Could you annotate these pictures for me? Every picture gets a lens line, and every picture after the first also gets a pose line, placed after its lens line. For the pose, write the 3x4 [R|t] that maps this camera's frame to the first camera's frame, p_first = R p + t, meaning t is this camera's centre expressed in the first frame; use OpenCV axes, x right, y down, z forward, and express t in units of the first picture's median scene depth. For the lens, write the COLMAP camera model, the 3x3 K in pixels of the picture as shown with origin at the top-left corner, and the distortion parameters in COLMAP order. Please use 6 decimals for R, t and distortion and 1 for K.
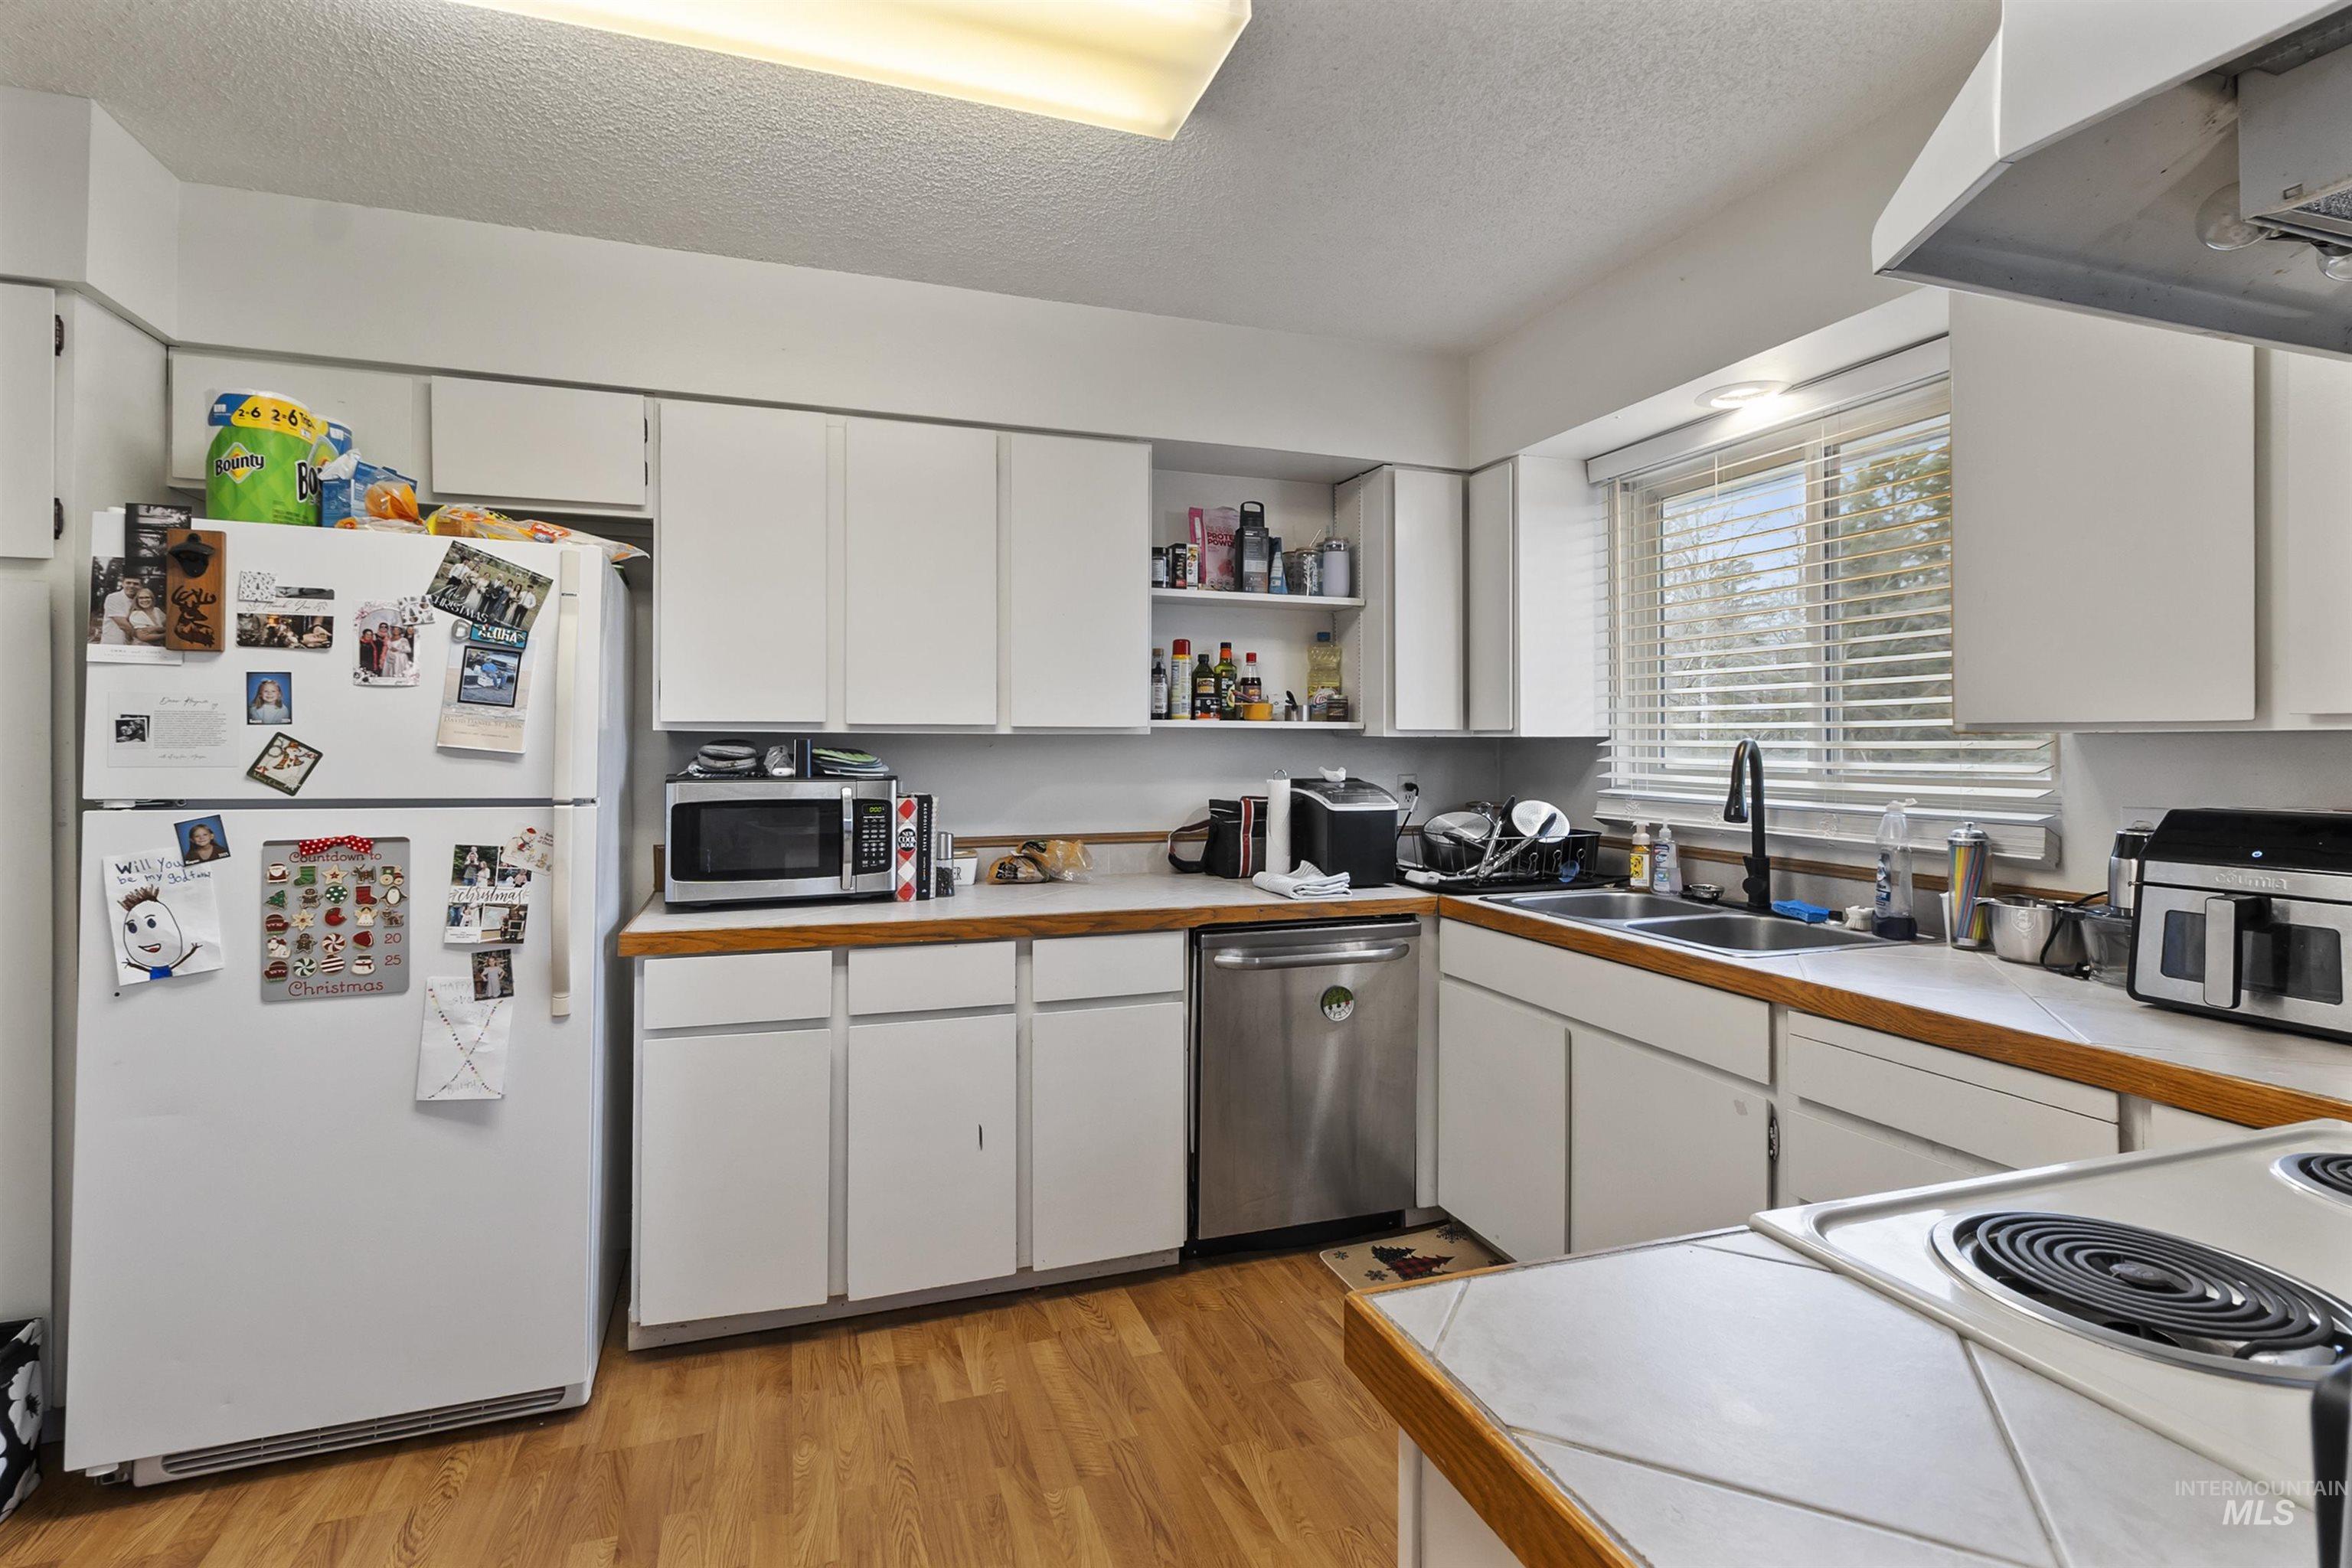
lens RADIAL K [[1116.0, 0, 1174.5], [0, 1116.0, 738.6], [0, 0, 1]] dist [0.003143, -0.000109]
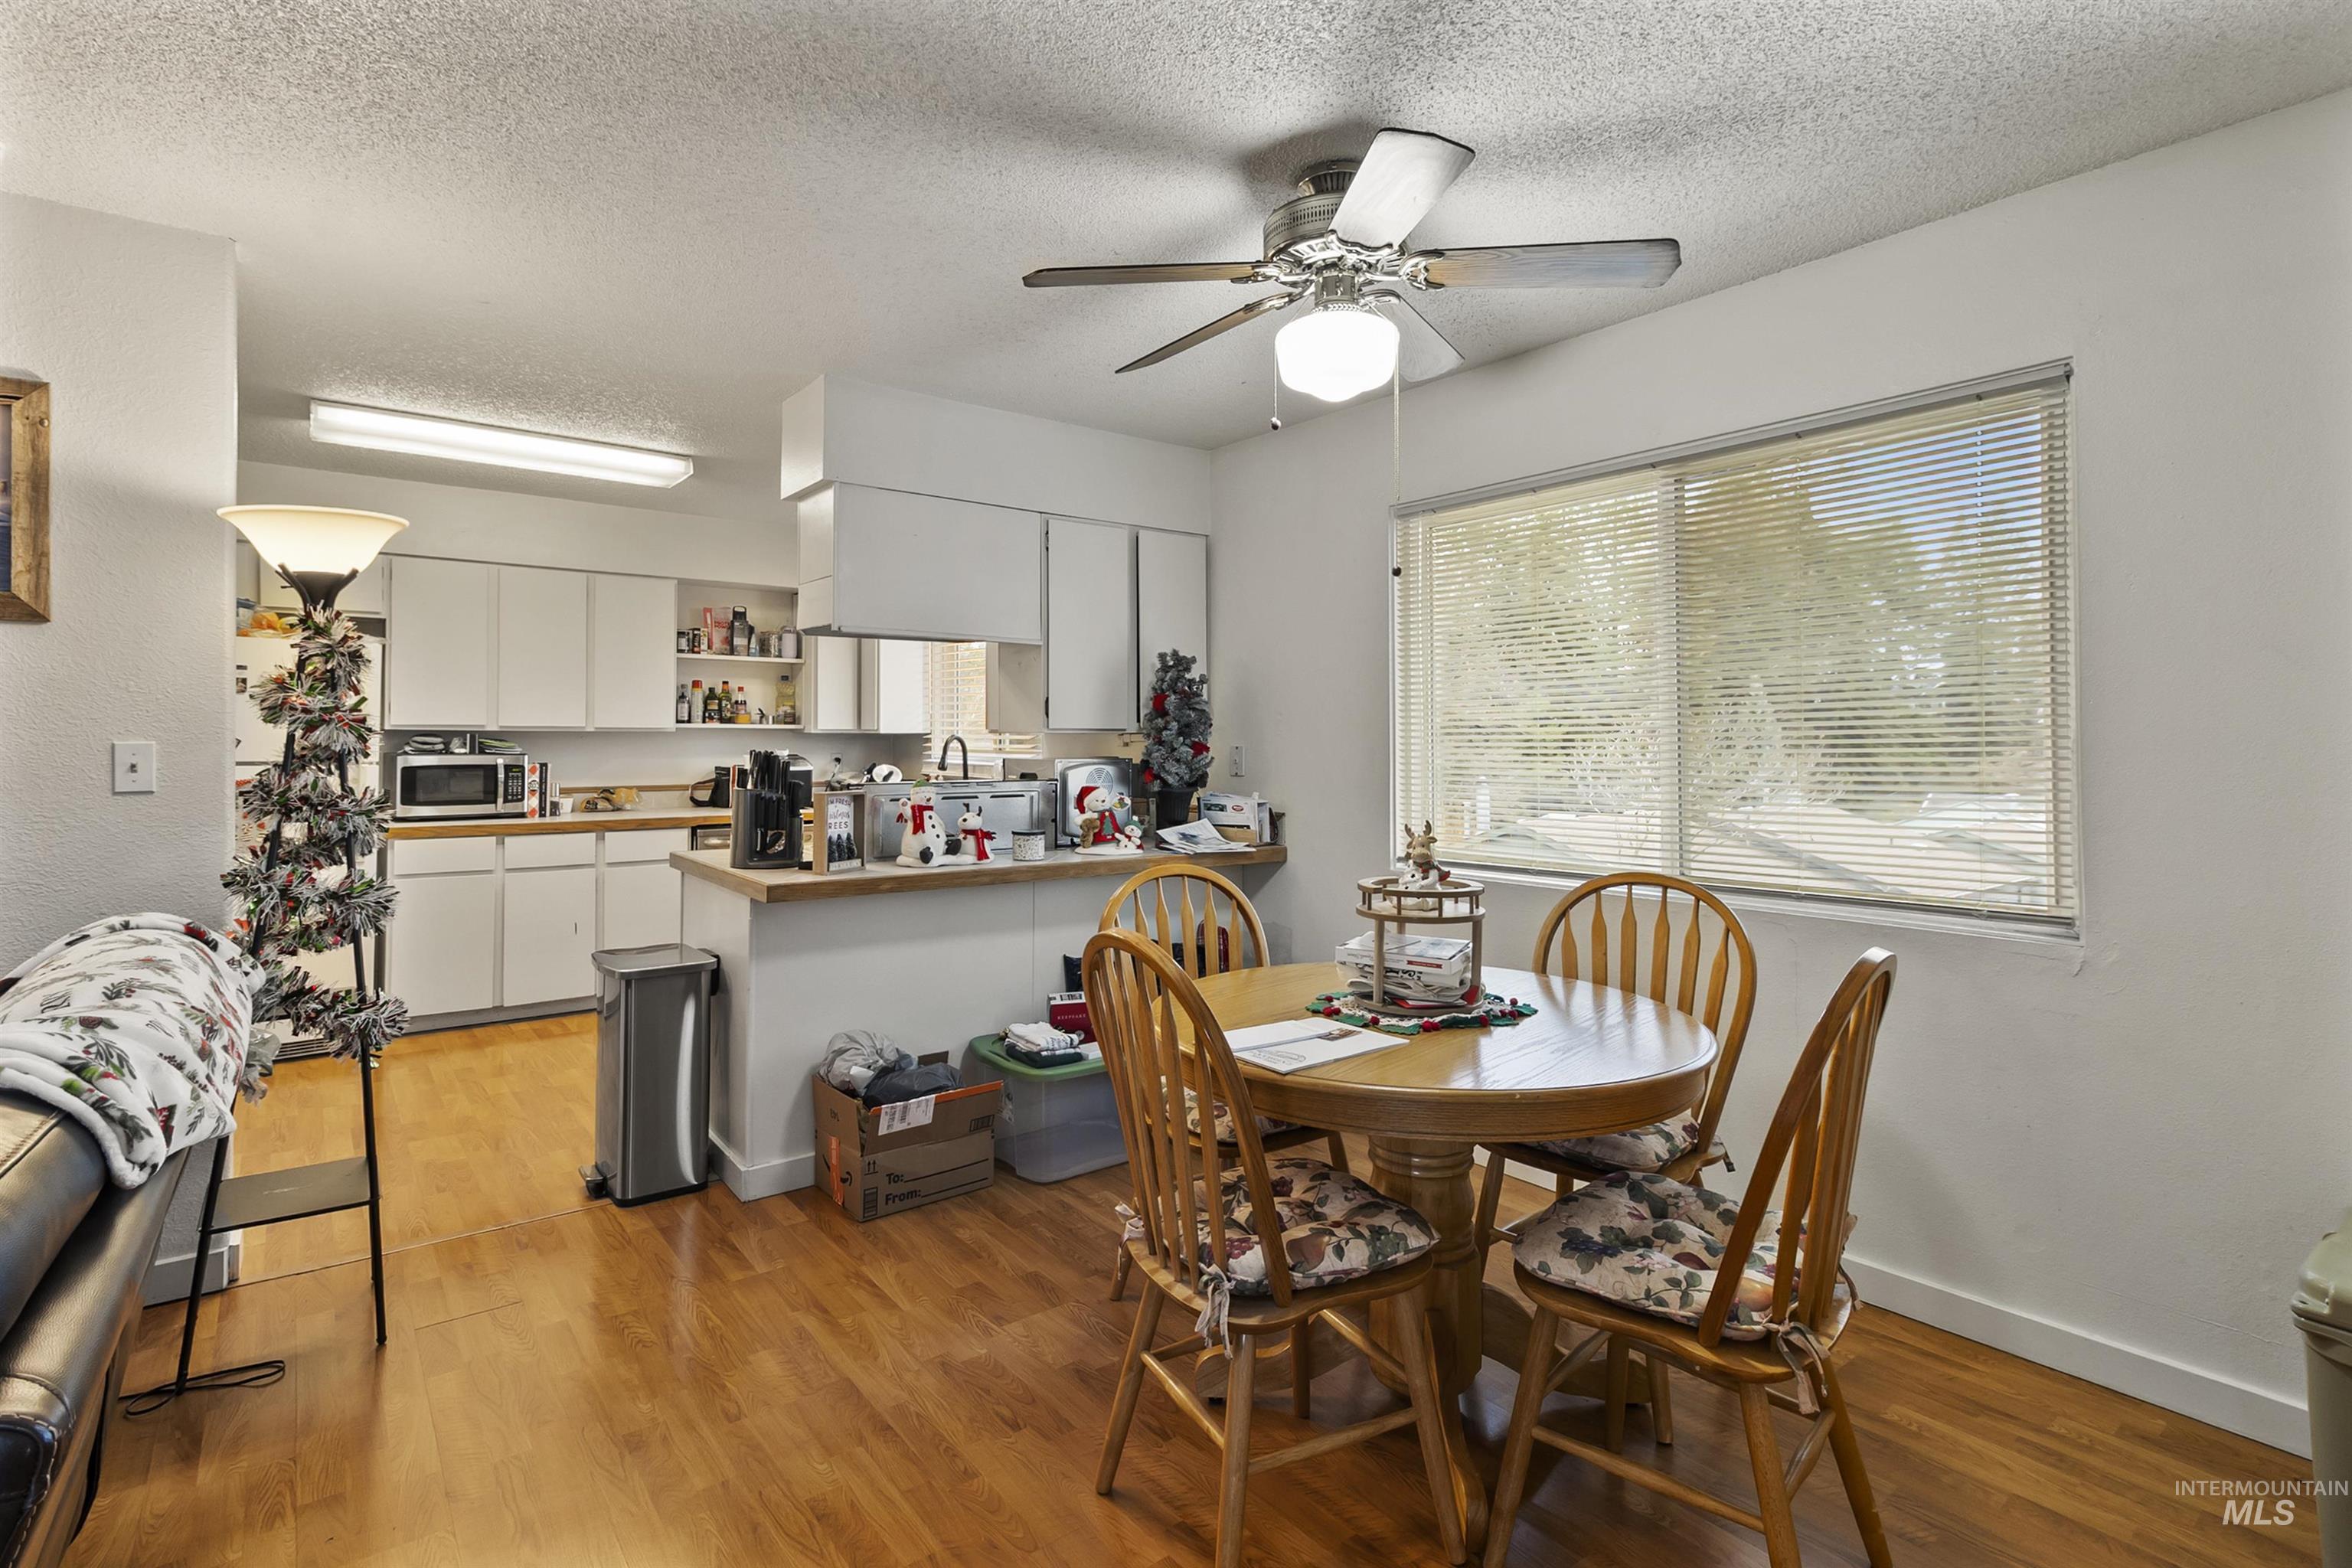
lens RADIAL K [[1125.4, 0, 1168.9], [0, 1125.4, 726.7], [0, 0, 1]] dist [0.007372, -0.000504]
pose [[0.948954, 0.004443, 0.315383, 0.180532], [-0.003546, 0.999988, -0.003417, -0.008720], [-0.315395, 0.002124, 0.948958, -1.152729]]
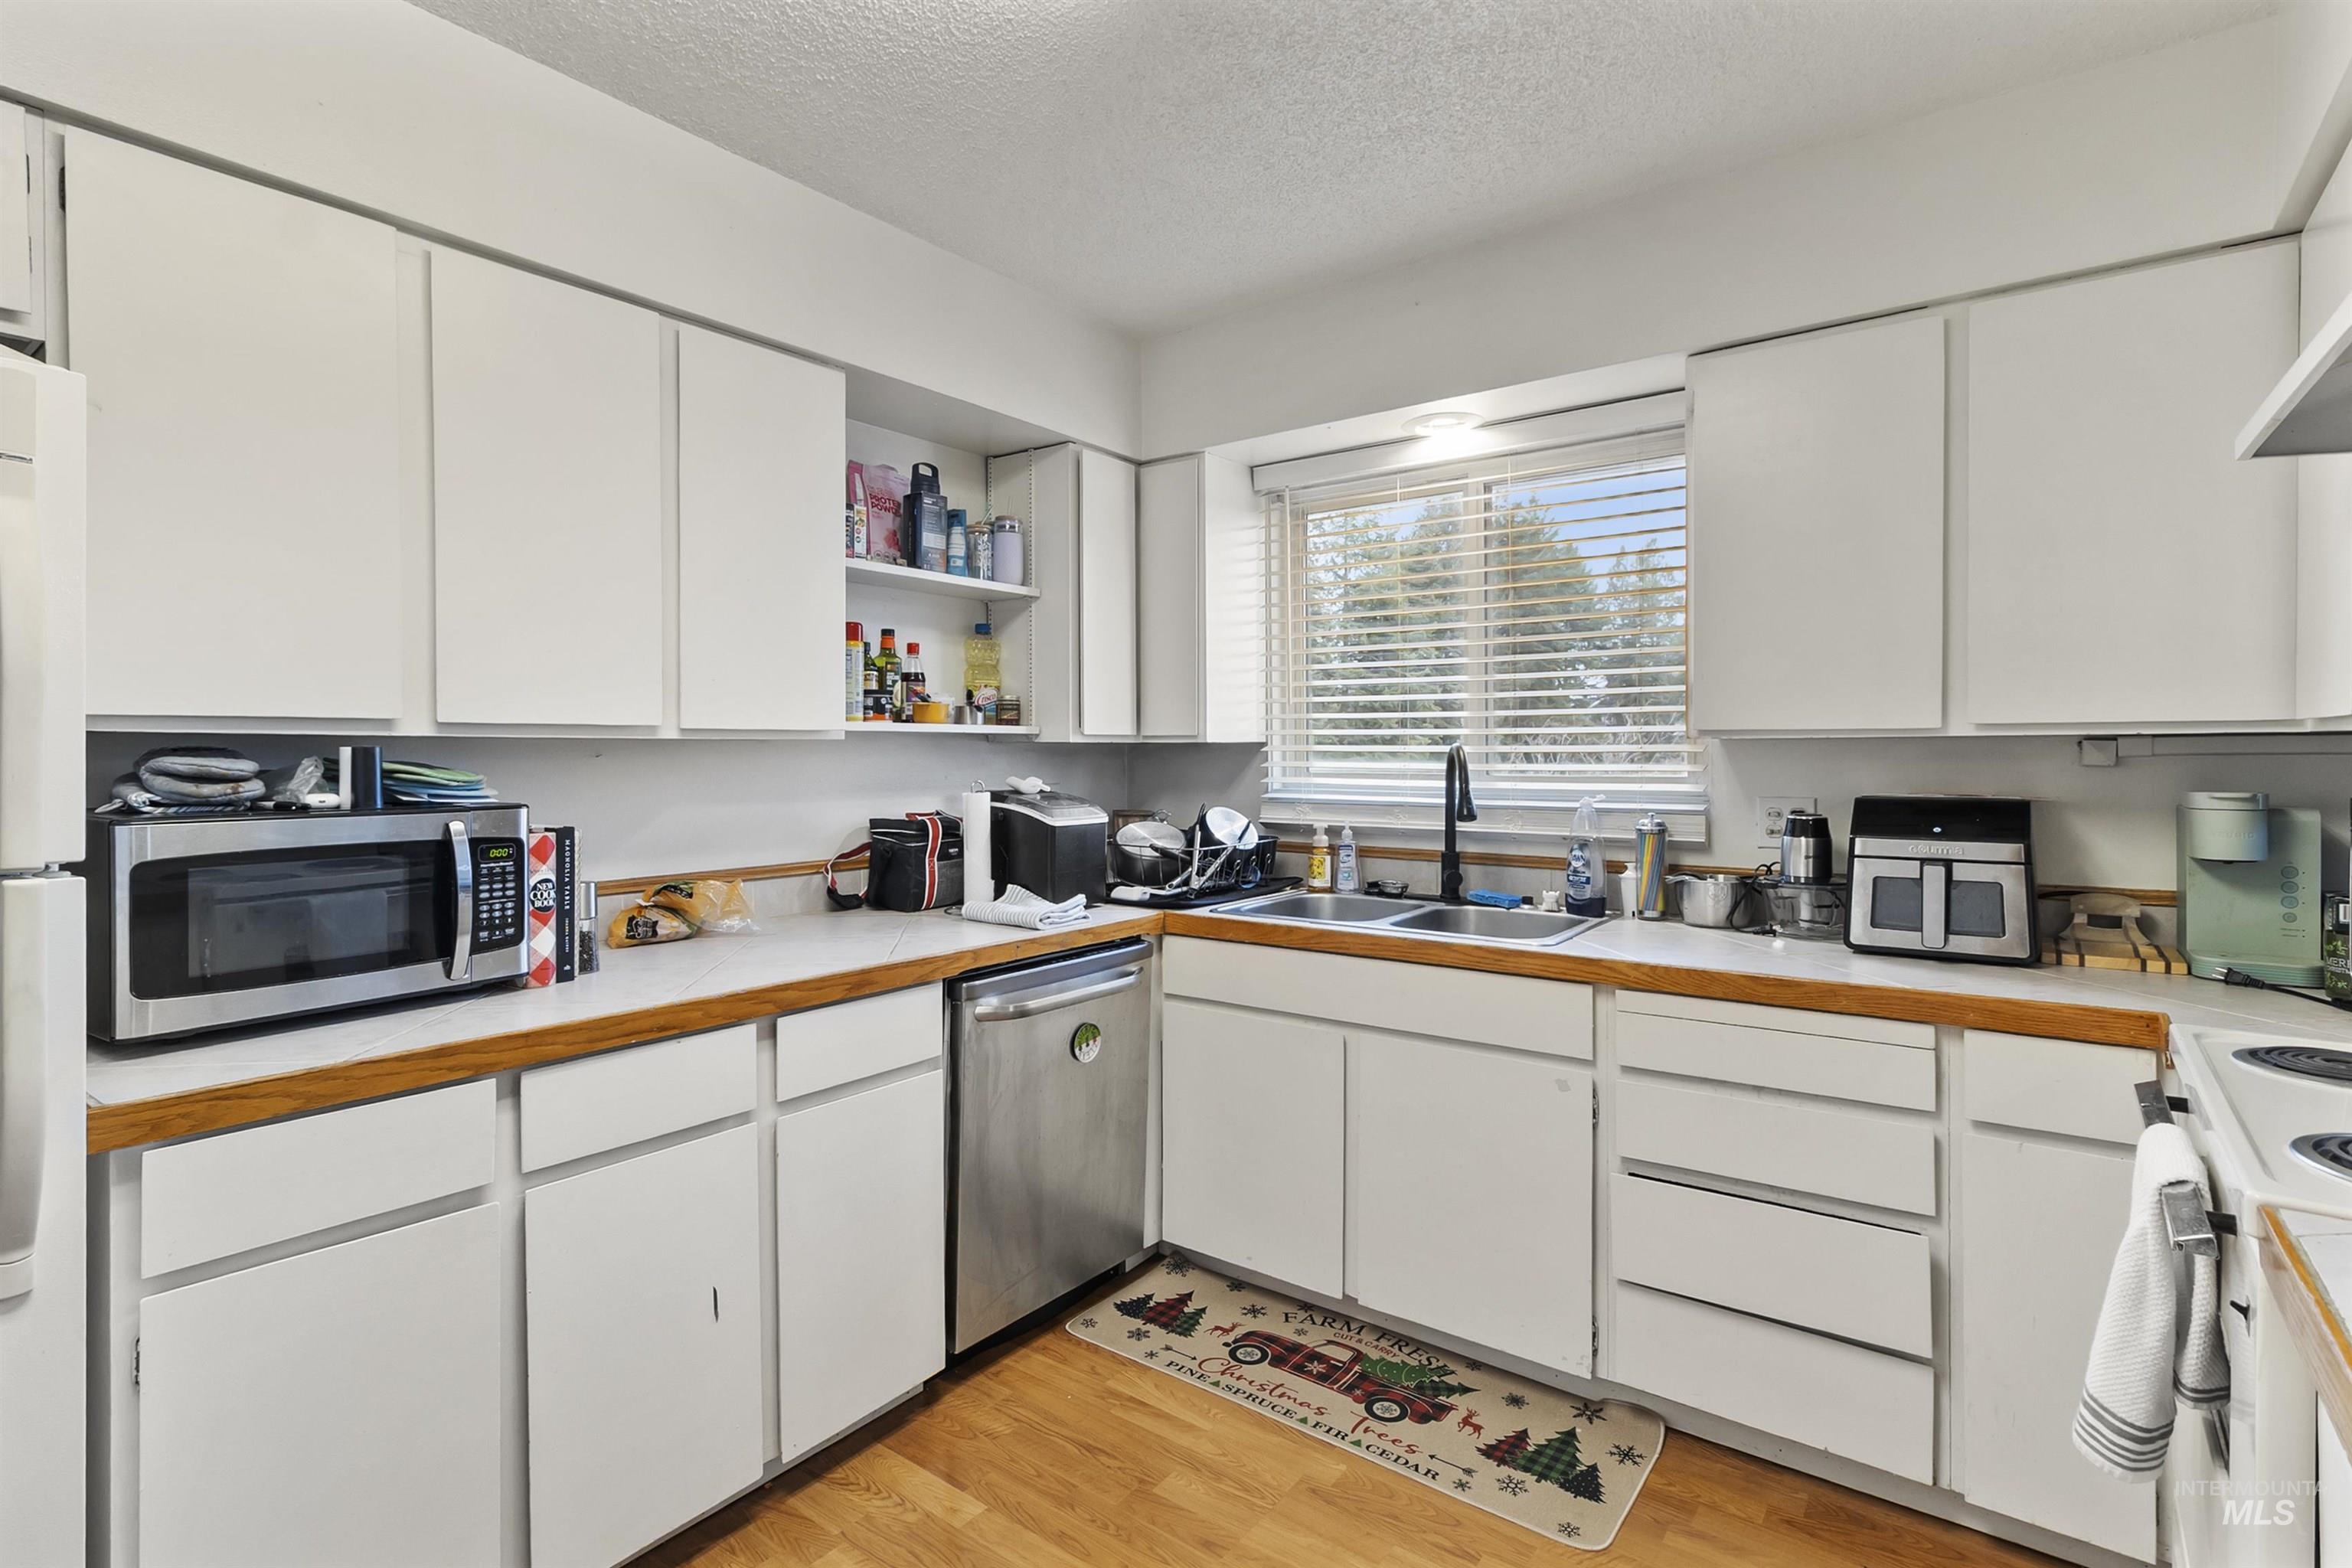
lens RADIAL K [[1129.7, 0, 1167.4], [0, 1129.7, 759.9], [0, 0, 1]] dist [0.001371, 0.000074]
pose [[0.832747, -0.009010, 0.553581, -0.290260], [0.001779, 0.999906, 0.013599, 0.000307], [-0.553652, -0.010340, 0.832684, 0.214478]]
